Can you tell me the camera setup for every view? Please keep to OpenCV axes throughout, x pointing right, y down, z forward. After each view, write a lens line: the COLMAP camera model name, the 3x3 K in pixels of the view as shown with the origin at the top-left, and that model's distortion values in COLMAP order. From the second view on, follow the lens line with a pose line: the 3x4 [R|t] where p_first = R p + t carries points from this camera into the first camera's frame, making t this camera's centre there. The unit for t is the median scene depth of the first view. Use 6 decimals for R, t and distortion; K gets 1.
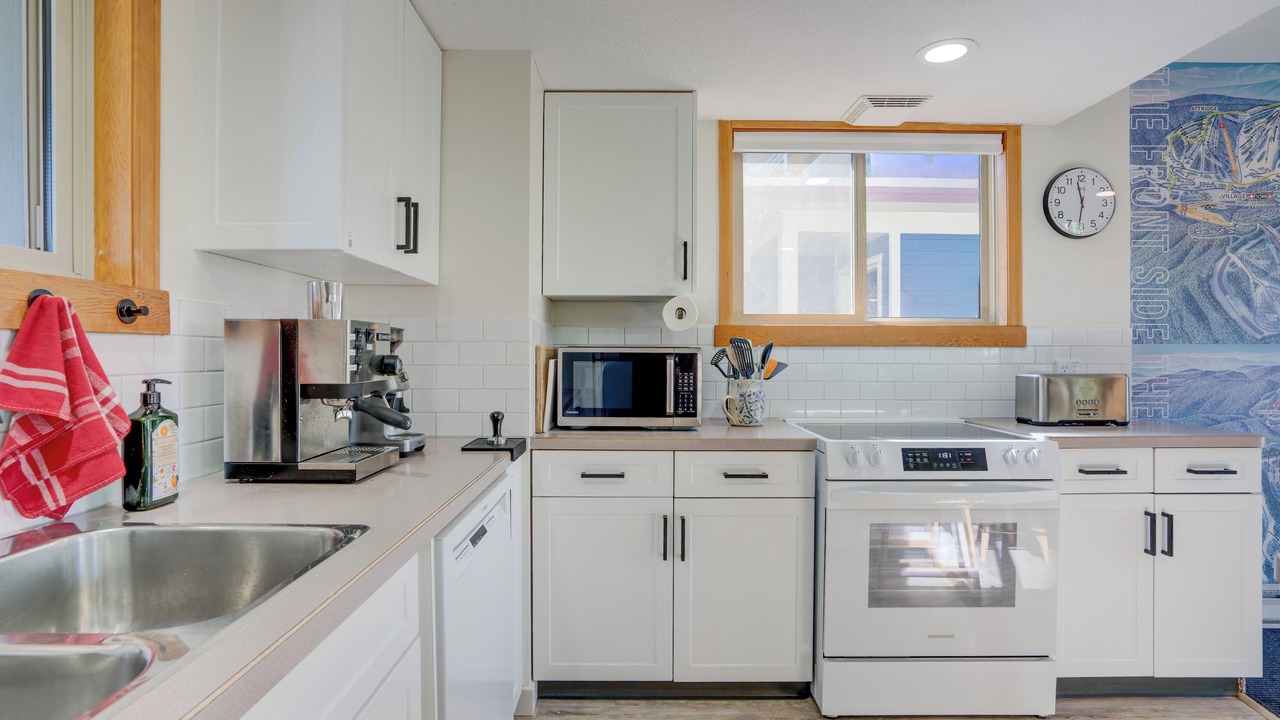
lens RADIAL K [[620.7, 0, 611.3], [0, 620.7, 360.7], [0, 0, 1]] dist [-0.057594, 0.018821]
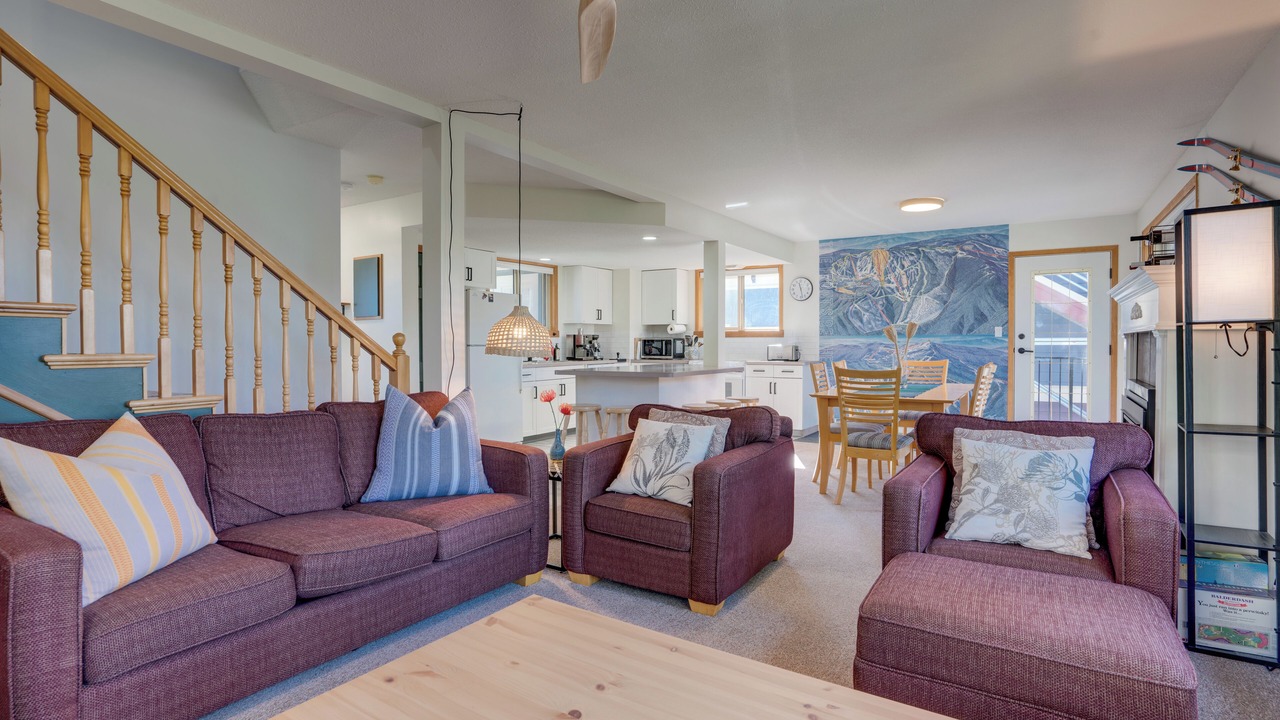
lens RADIAL K [[631.2, 0, 626.1], [0, 631.2, 358.7], [0, 0, 1]] dist [-0.065235, 0.035410]
pose [[0.837110, 0.012315, -0.546896, 1.770712], [-0.003078, 0.999837, 0.017804, 0.032845], [0.547026, -0.013220, 0.837011, -2.119768]]
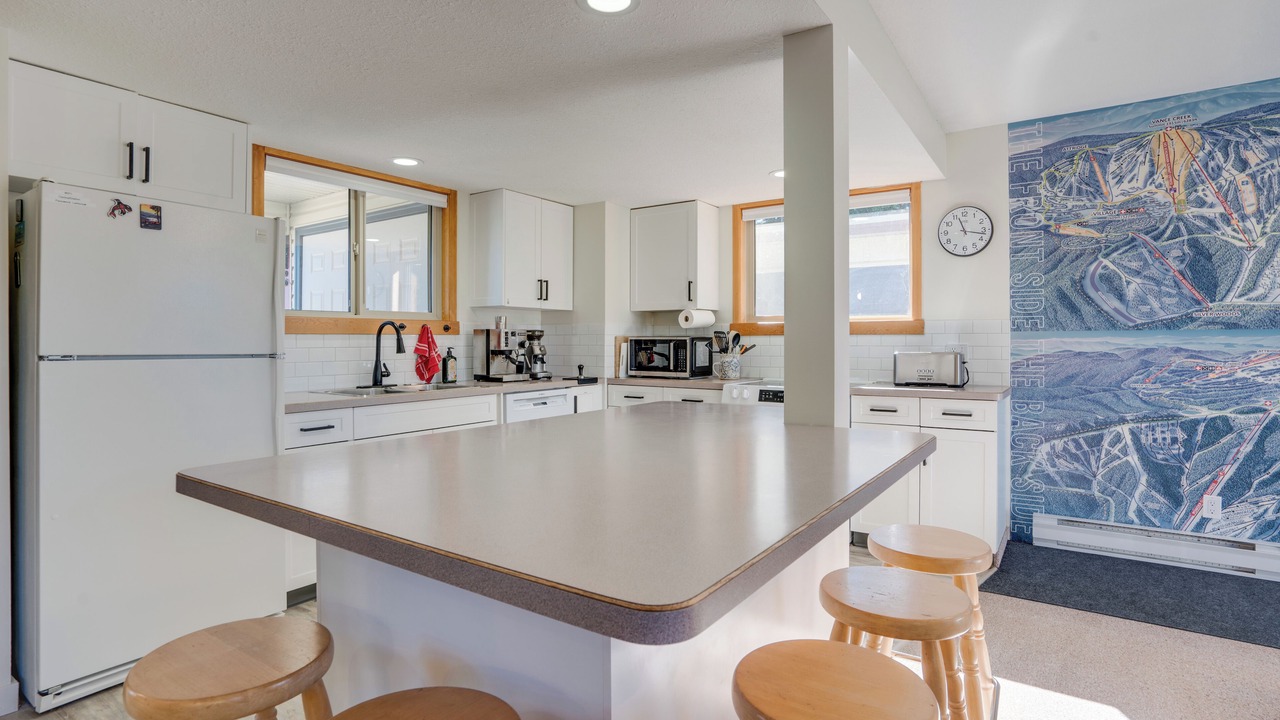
lens RADIAL K [[629.1, 0, 635.8], [0, 629.1, 343.2], [0, 0, 1]] dist [-0.051760, 0.023965]
pose [[0.832107, -0.000139, -0.554615, 0.942091], [-0.003702, 0.999976, -0.005805, 0.009659], [0.554602, 0.006884, 0.832087, -0.629446]]
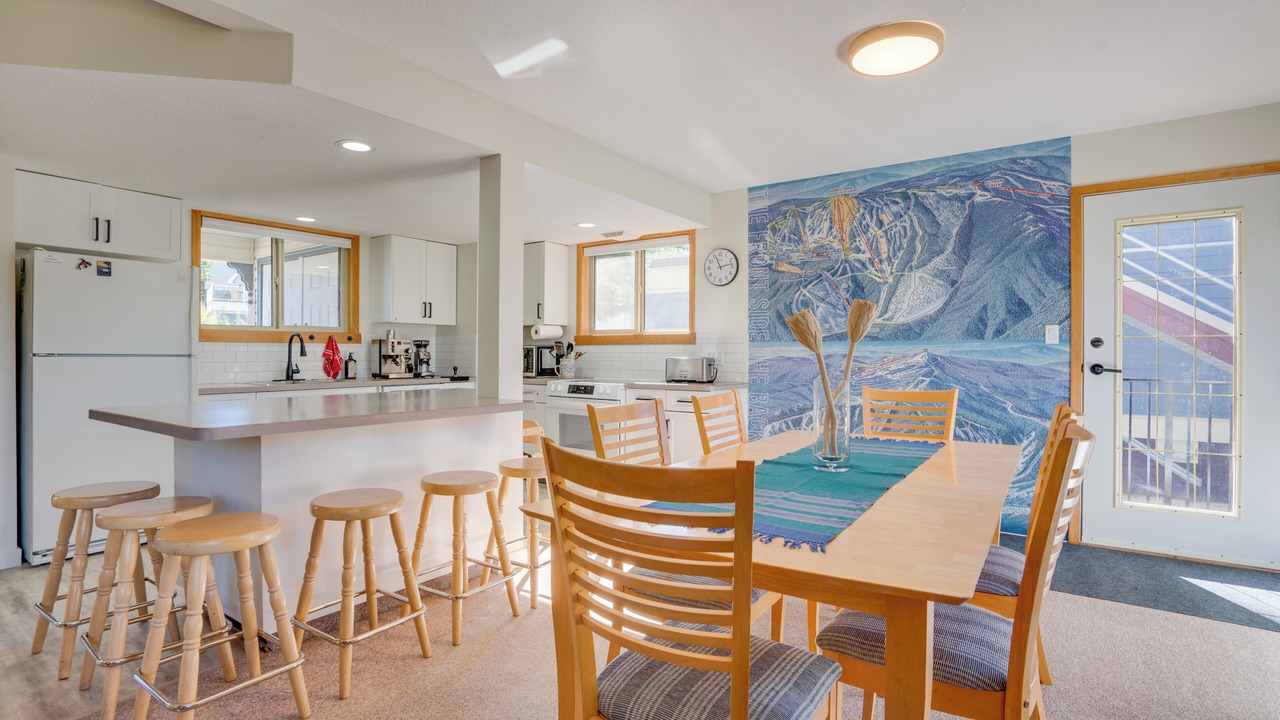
lens RADIAL K [[607.4, 0, 640.0], [0, 607.4, 360.0], [0, 0, 1]] dist [-0.060522, 0.030297]
pose [[0.827398, 0.008395, -0.561554, 1.637315], [-0.007851, 0.999963, 0.003380, 0.022960], [0.561562, 0.001612, 0.827433, -0.712255]]
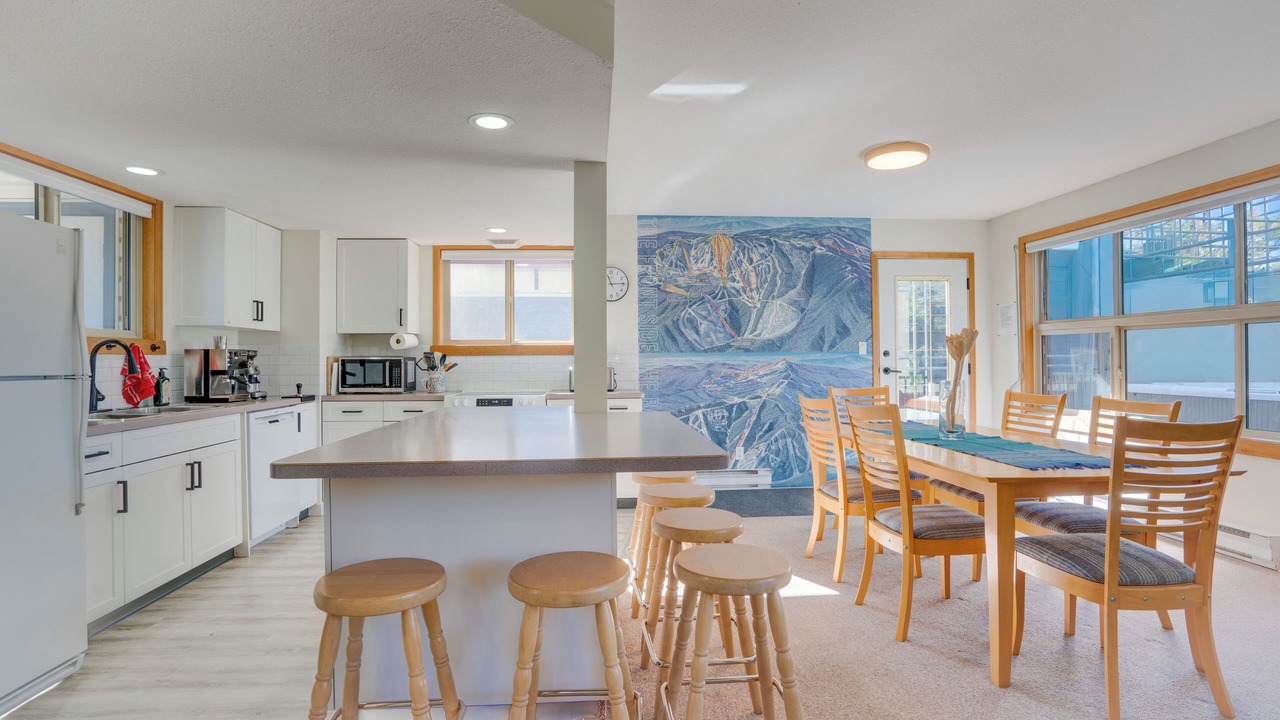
lens RADIAL K [[602.5, 0, 622.6], [0, 602.5, 359.2], [0, 0, 1]] dist [-0.063056, 0.029108]
pose [[0.997456, -0.006775, 0.070958, 0.669963], [0.007623, 0.999903, -0.011698, 0.016655], [-0.070872, 0.012209, 0.997411, -1.040706]]
